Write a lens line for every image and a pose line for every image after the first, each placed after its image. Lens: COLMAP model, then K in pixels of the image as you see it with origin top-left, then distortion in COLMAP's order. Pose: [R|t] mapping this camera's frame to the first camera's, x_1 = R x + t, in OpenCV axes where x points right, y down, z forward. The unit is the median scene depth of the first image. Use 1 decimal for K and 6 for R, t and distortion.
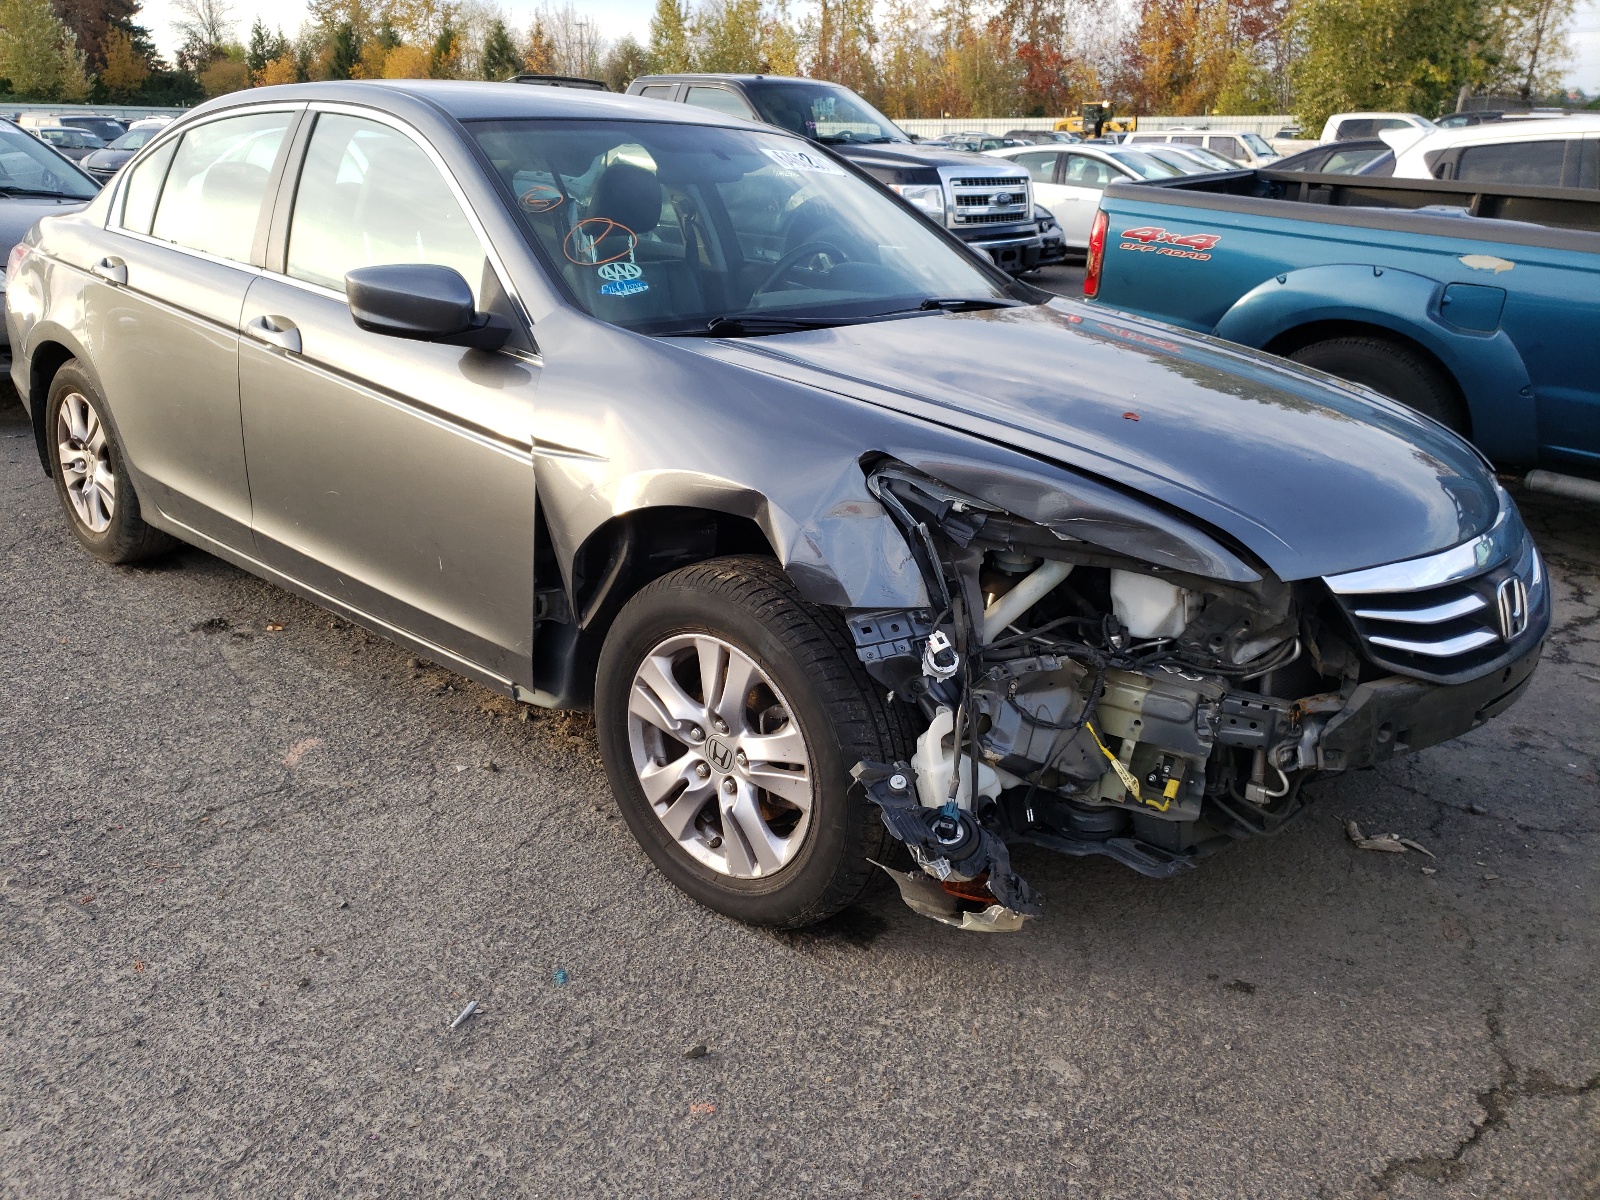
lens RADIAL K [[1206.0, 0, 799.7], [0, 1206.0, 582.7], [0, 0, 1]] dist [0.006194, 0.004204]
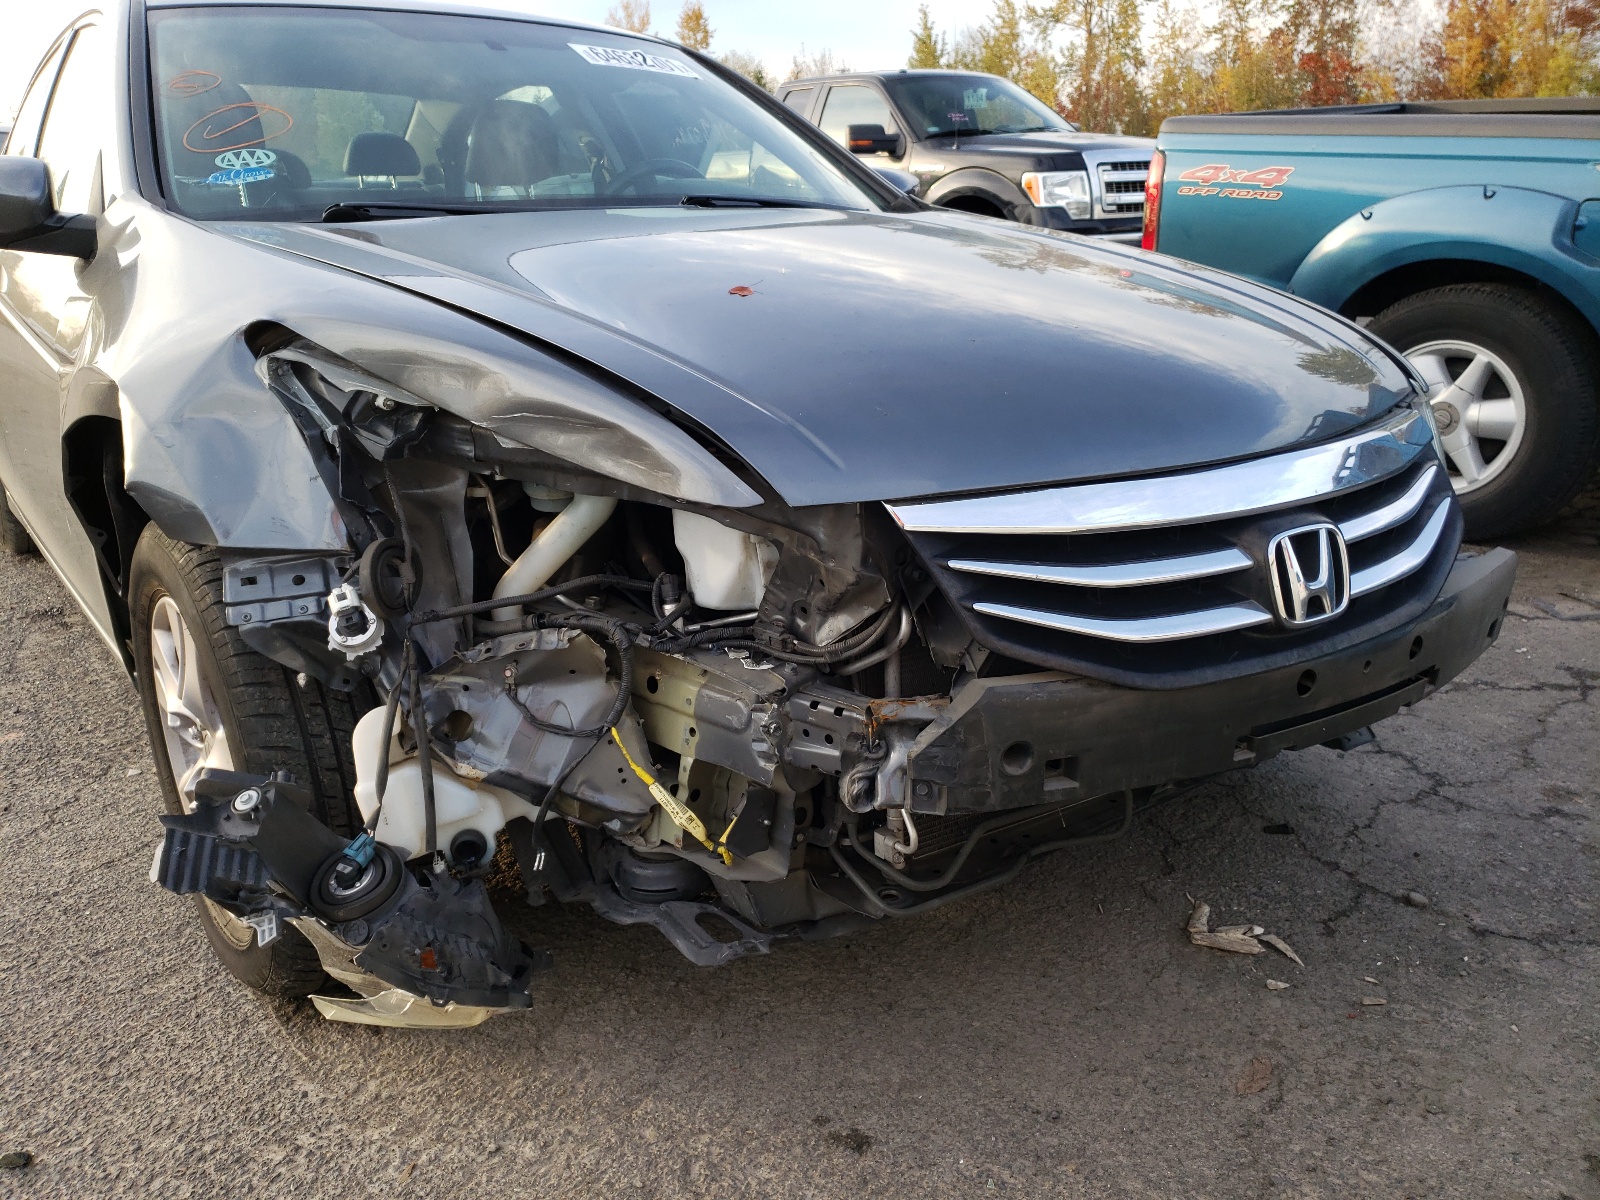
lens RADIAL K [[1221.3, 0, 800.0], [0, 1221.3, 600.0], [0, 0, 1]] dist [0.009705, 0.010569]
pose [[0.978576, 0.015341, -0.205315, 0.477897], [-0.019608, 0.999632, -0.018765, 0.053582], [0.204952, 0.022389, 0.978516, 0.338718]]
